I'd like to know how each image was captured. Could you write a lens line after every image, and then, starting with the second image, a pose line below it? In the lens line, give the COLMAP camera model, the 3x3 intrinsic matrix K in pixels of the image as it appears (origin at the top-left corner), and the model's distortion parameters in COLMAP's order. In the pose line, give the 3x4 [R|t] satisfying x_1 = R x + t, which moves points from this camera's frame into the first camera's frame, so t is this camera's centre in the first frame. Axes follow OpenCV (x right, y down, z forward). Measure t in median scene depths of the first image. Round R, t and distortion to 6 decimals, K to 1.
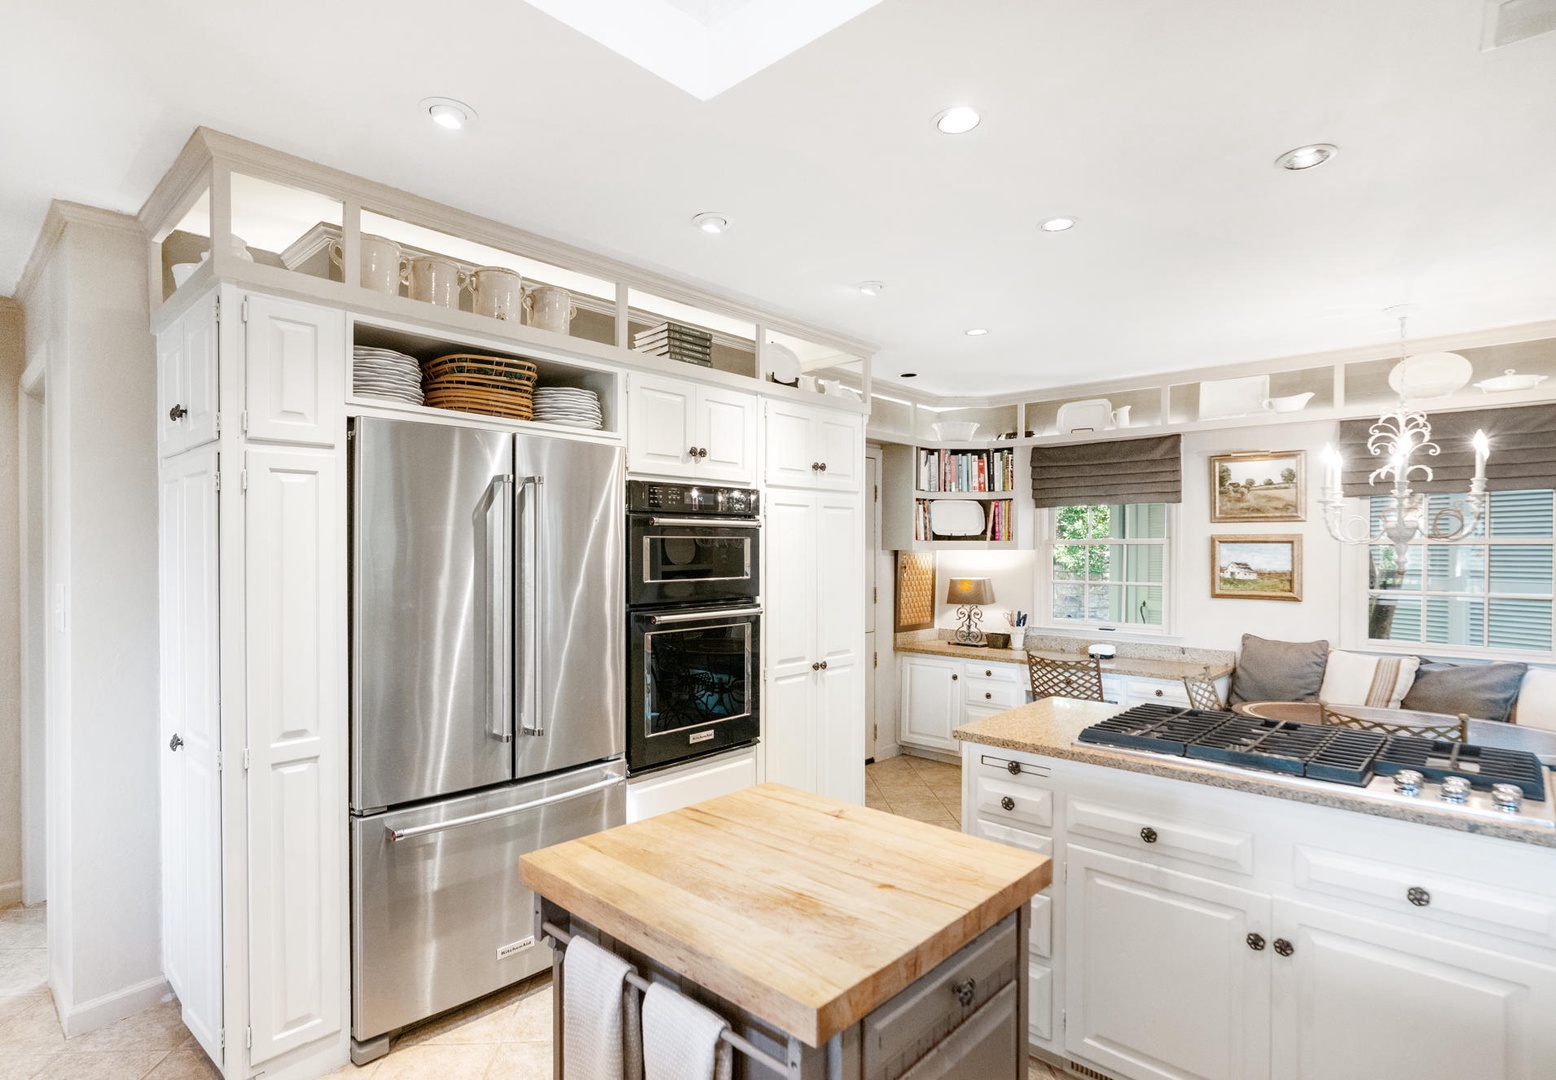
lens RADIAL K [[809.5, 0, 780.6], [0, 809.5, 555.7], [0, 0, 1]] dist [0.001250, 0.001511]
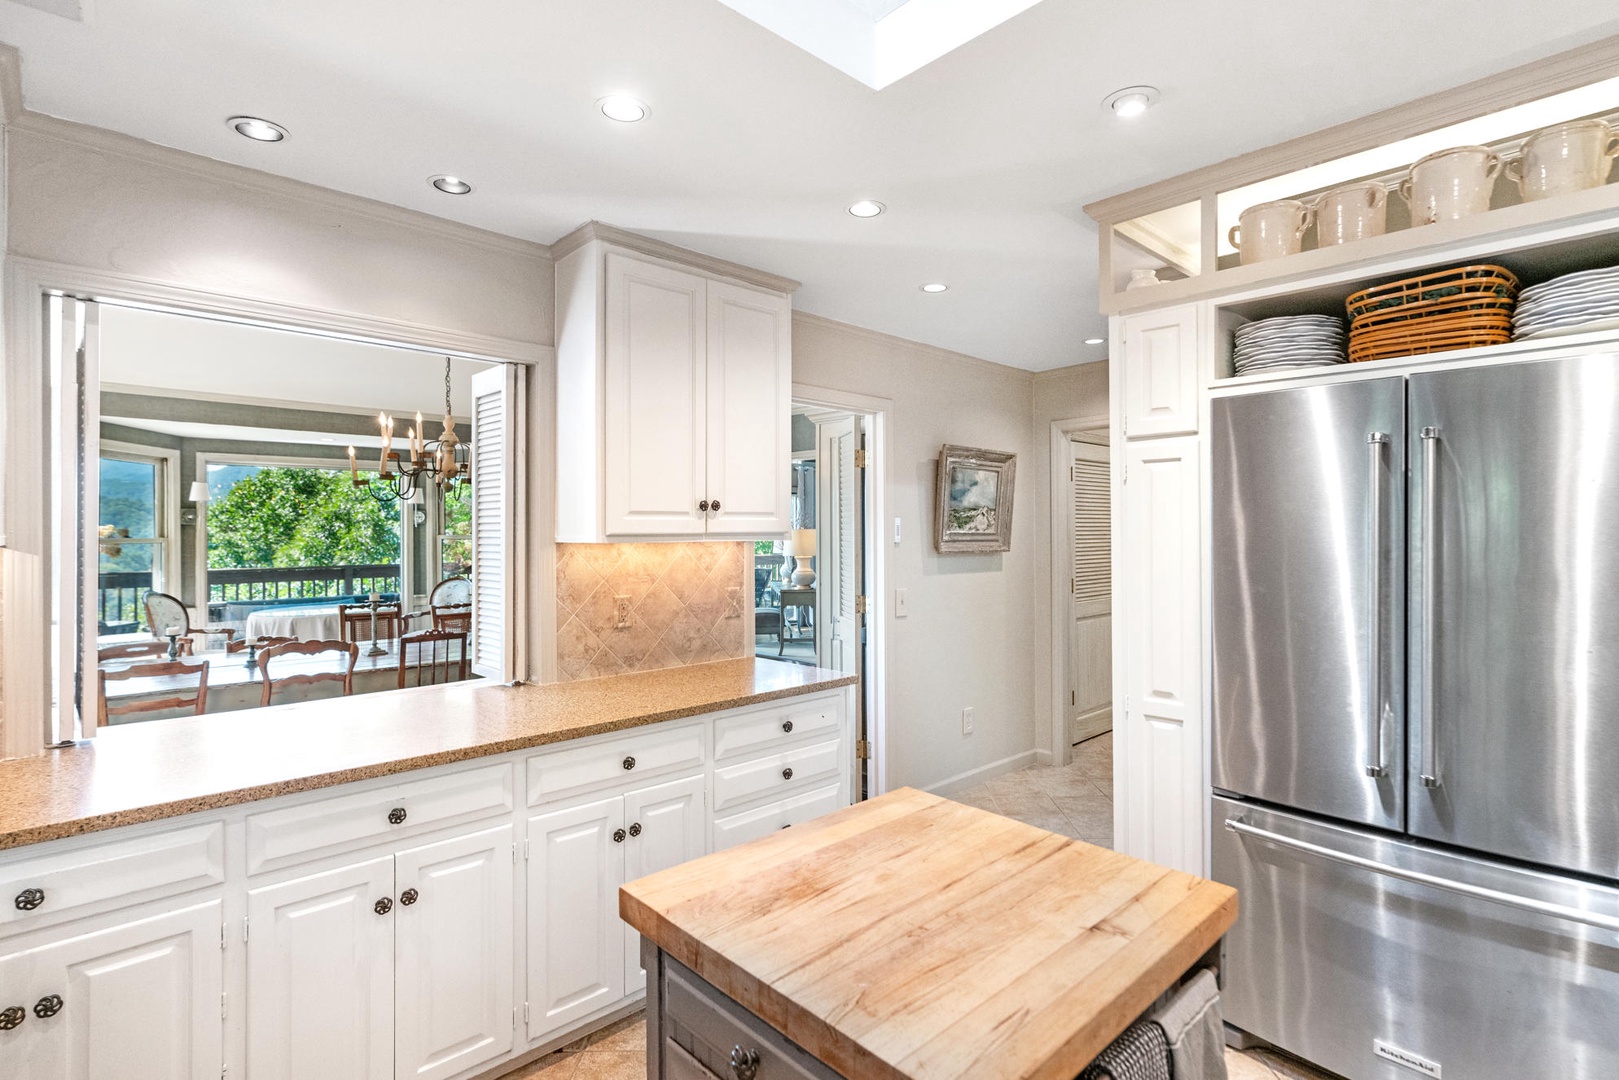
lens RADIAL K [[814.9, 0, 809.8], [0, 814.9, 528.2], [0, 0, 1]] dist [-0.007168, 0.003257]
pose [[-0.090261, -0.004841, -0.995906, 0.313180], [-0.004453, 0.999980, -0.004457, -0.001668], [0.995908, 0.004032, -0.090281, 0.339032]]
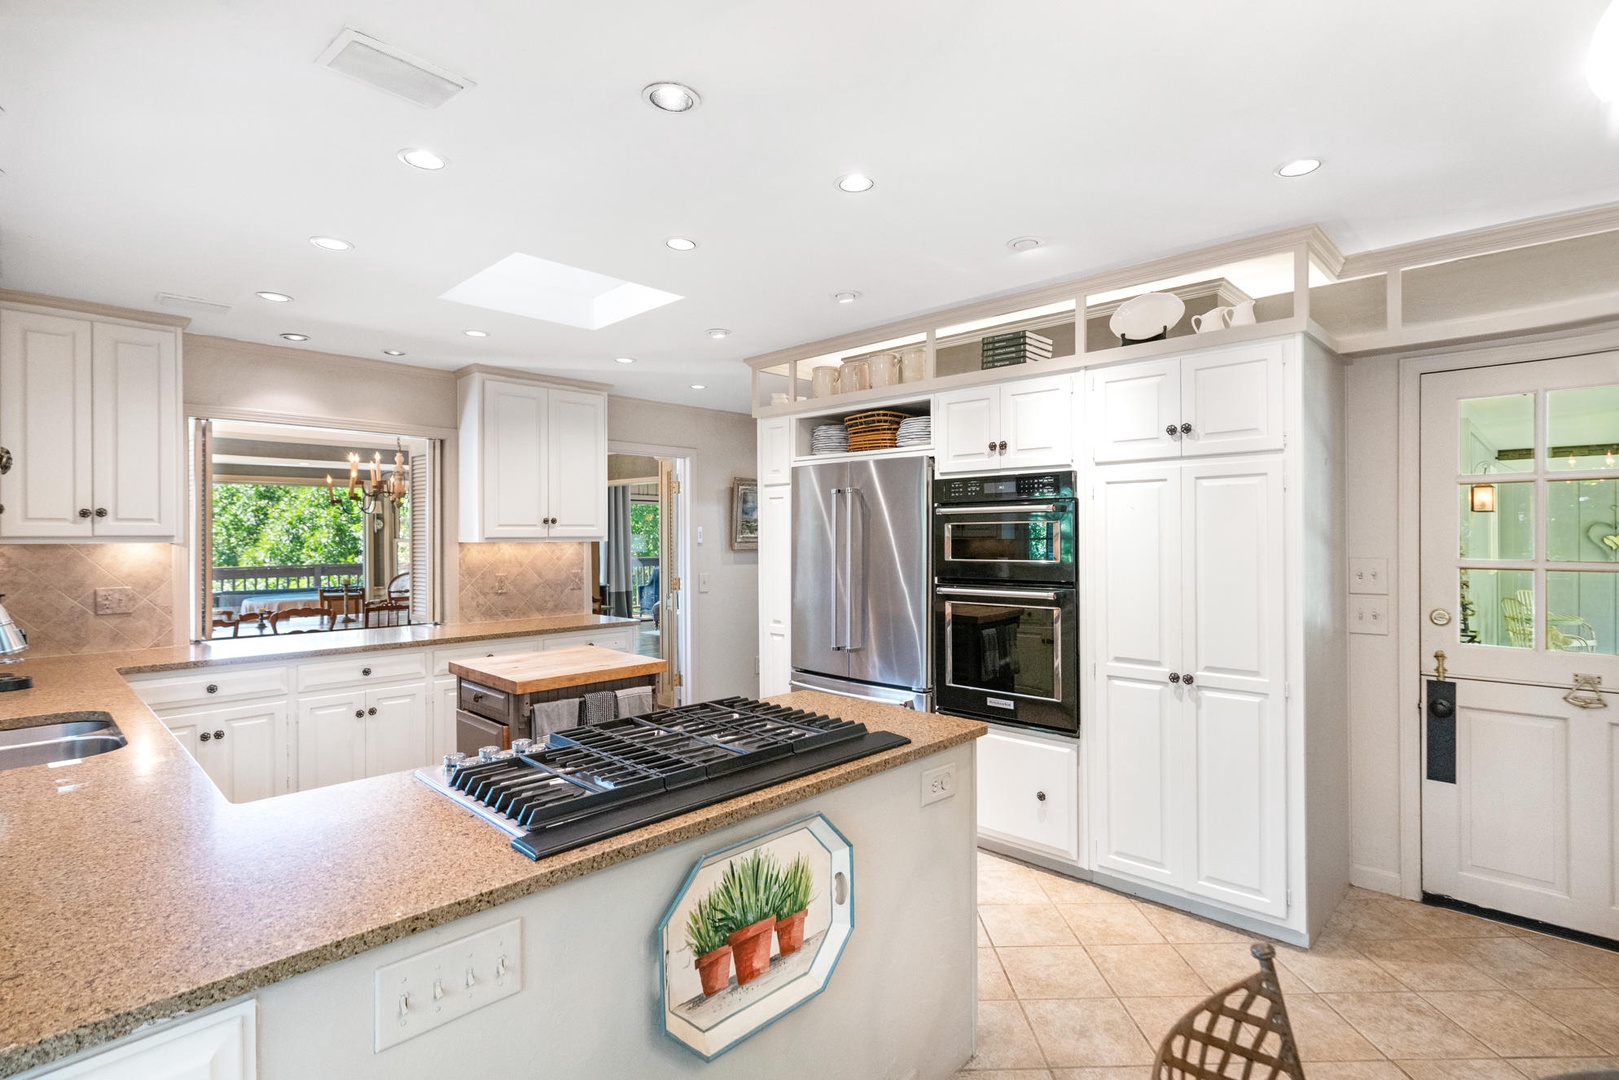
lens RADIAL K [[814.9, 0, 812.4], [0, 814.9, 534.0], [0, 0, 1]] dist [-0.007168, 0.003257]
pose [[-0.048732, -0.002176, -0.998810, 0.847383], [-0.003735, 0.999991, -0.001997, -0.003316], [0.998805, 0.003633, -0.048740, 0.660679]]
